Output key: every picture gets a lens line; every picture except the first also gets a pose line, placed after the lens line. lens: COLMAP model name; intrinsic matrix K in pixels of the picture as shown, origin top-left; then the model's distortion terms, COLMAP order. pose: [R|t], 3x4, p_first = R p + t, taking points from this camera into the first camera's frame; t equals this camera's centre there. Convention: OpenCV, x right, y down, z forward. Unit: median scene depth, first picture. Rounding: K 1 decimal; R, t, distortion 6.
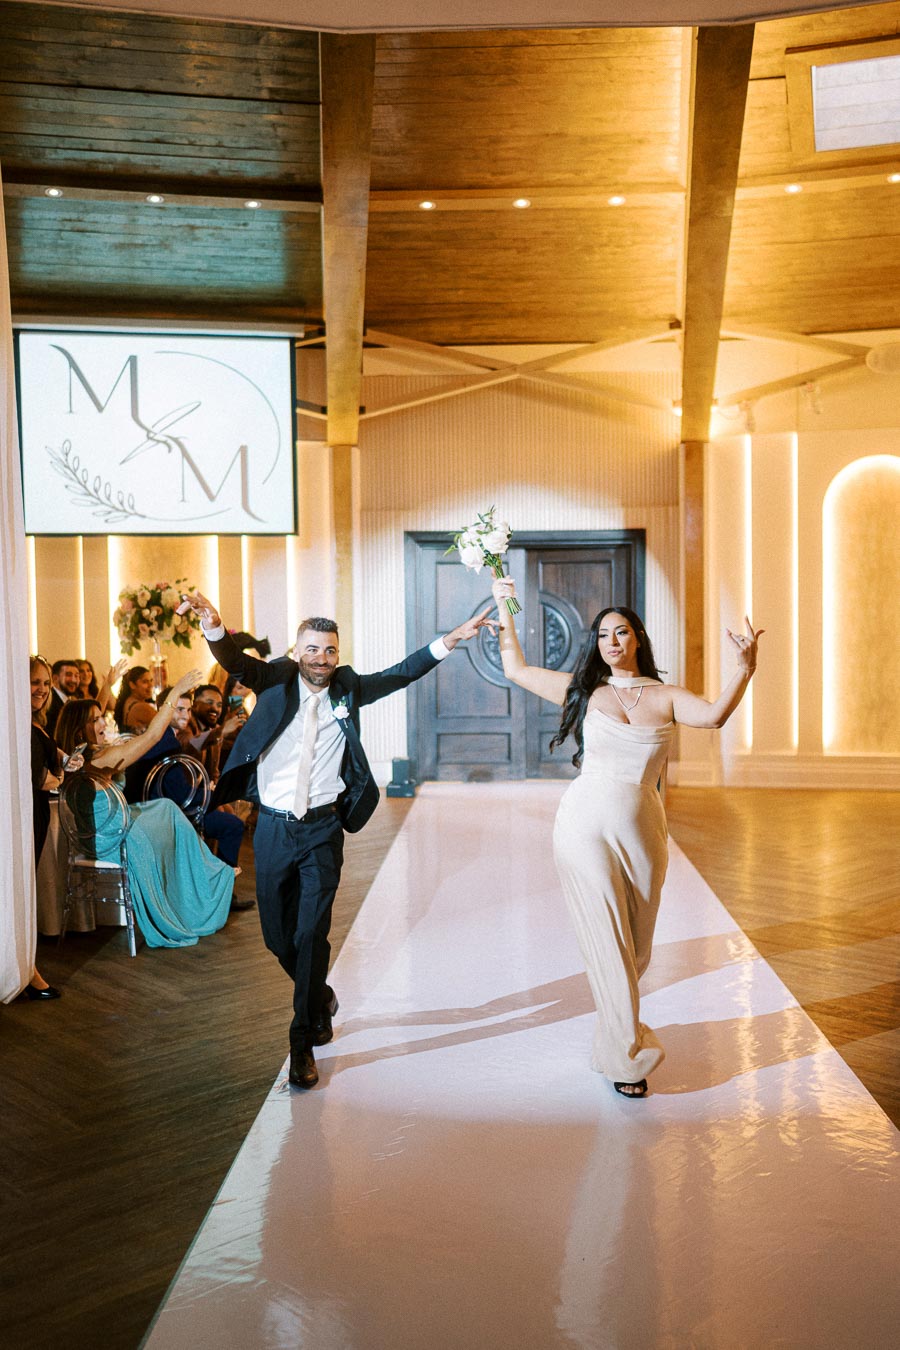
lens RADIAL K [[1319.9, 0, 450.3], [0, 1319.9, 677.1], [0, 0, 1]] dist [-0.003531, 0.026746]
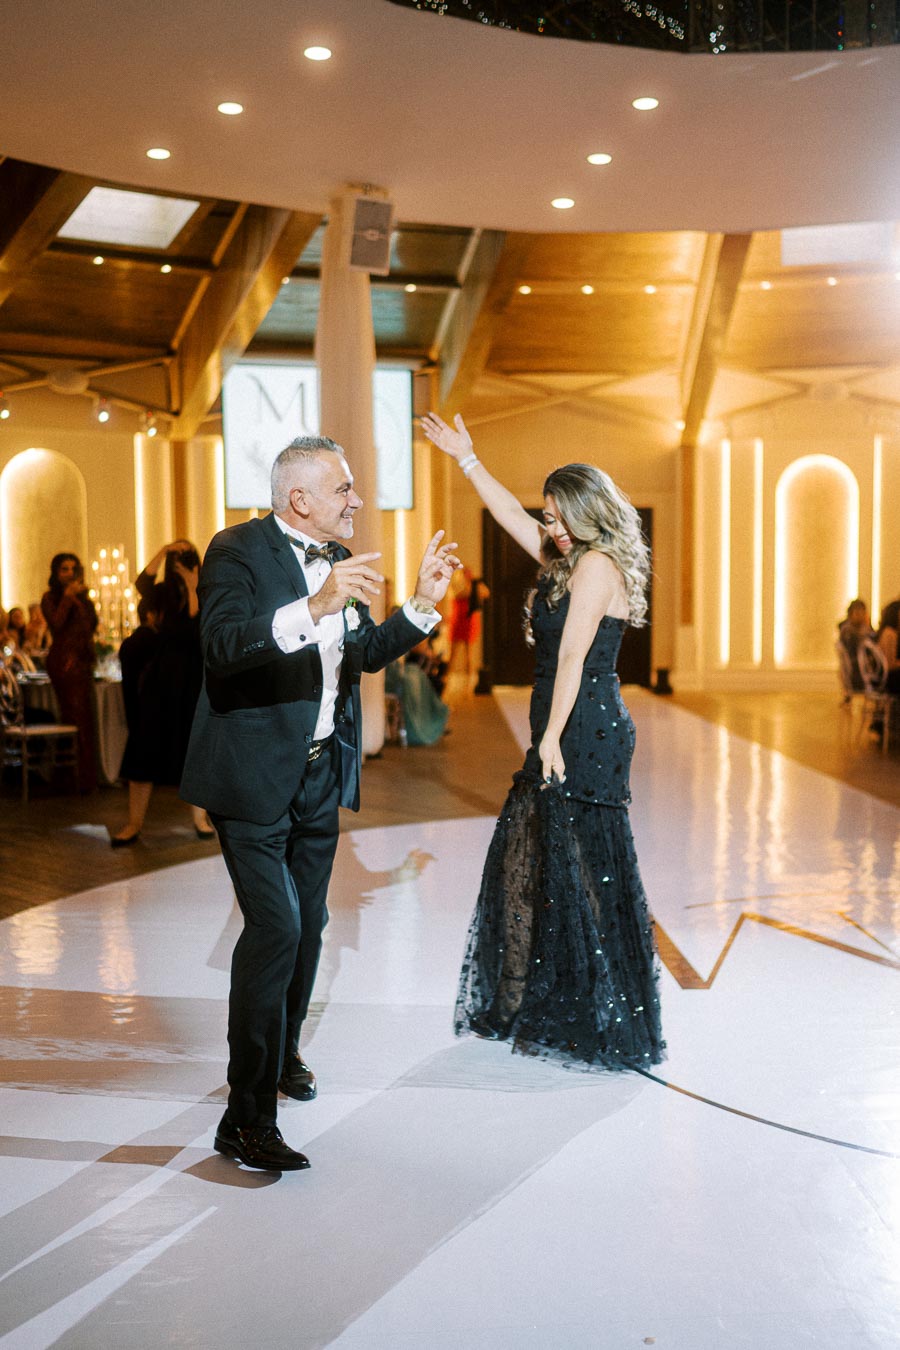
lens RADIAL K [[1321.0, 0, 451.8], [0, 1321.0, 695.7], [0, 0, 1]] dist [0.007281, 0.018229]
pose [[0.998815, 0.002002, 0.048631, -0.149166], [-0.003126, 0.999729, 0.023053, 0.062748], [-0.048572, -0.023178, 0.998551, -0.445928]]
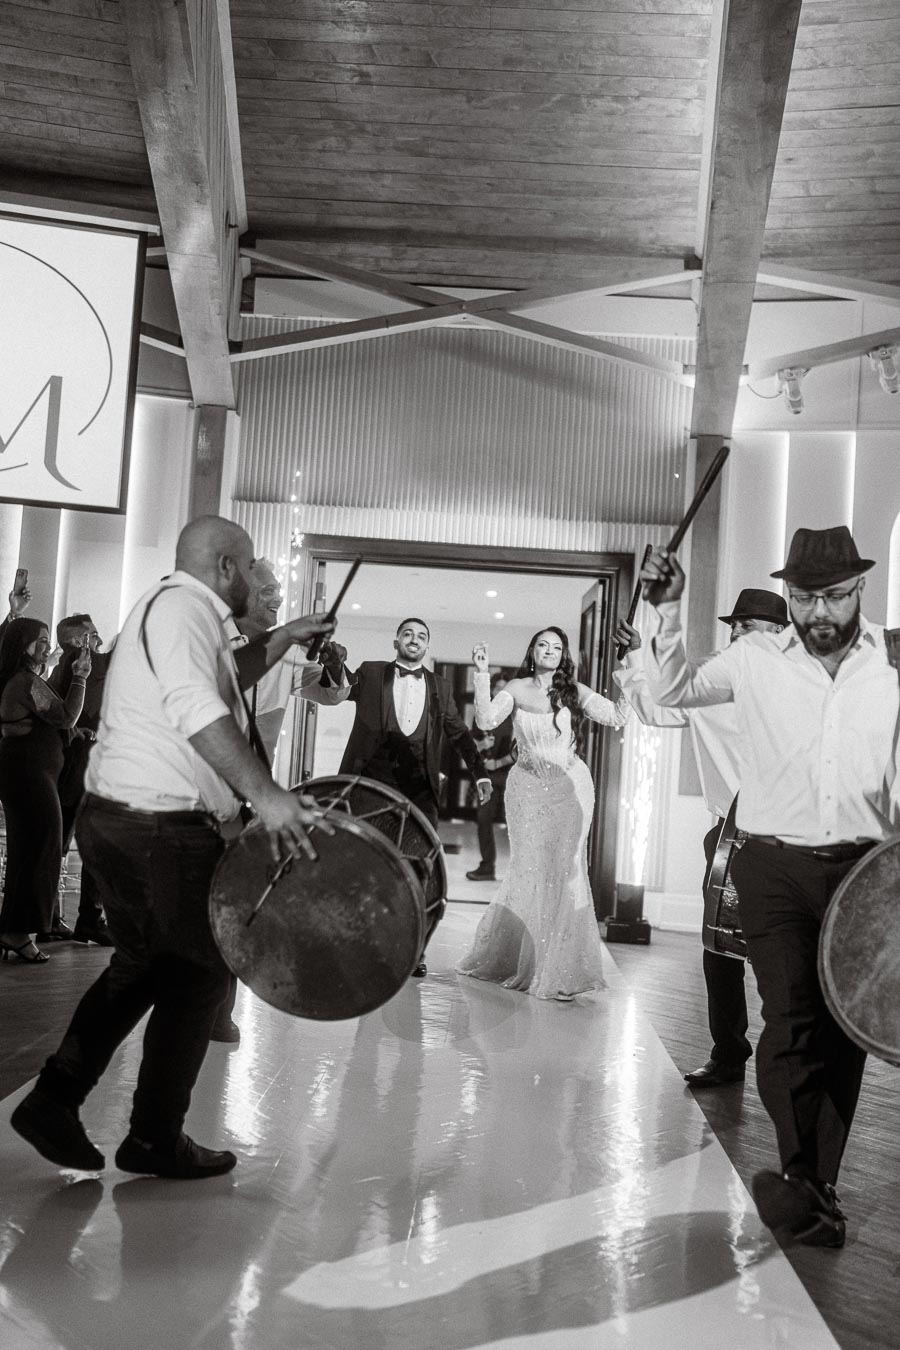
lens RADIAL K [[1298.1, 0, 449.2], [0, 1298.1, 671.7], [0, 0, 1]] dist [-0.001759, 0.005964]
pose [[0.997205, 0.074658, 0.003023, 0.057526], [-0.073906, 0.991492, -0.107152, 0.034116], [-0.010997, 0.106629, 0.994238, 0.351760]]
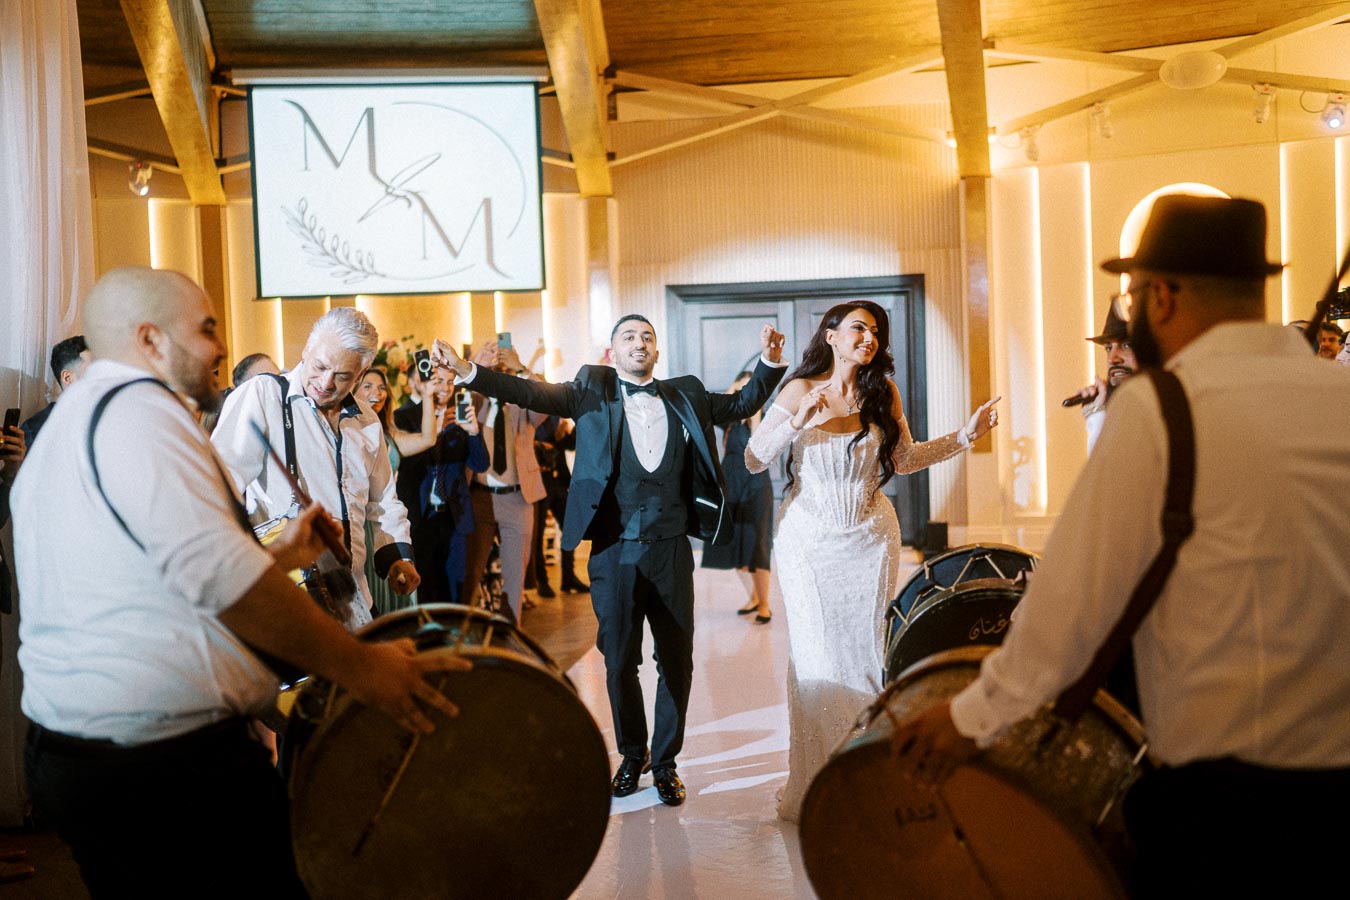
lens RADIAL K [[1321.0, 0, 675.0], [0, 1321.0, 450.0], [0, 0, 1]] dist [0.007281, 0.018229]
pose [[0.995187, -0.020479, -0.095829, 0.066502], [0.019865, 0.999776, -0.007357, 0.015601], [0.095959, 0.005418, 0.995371, 0.070397]]
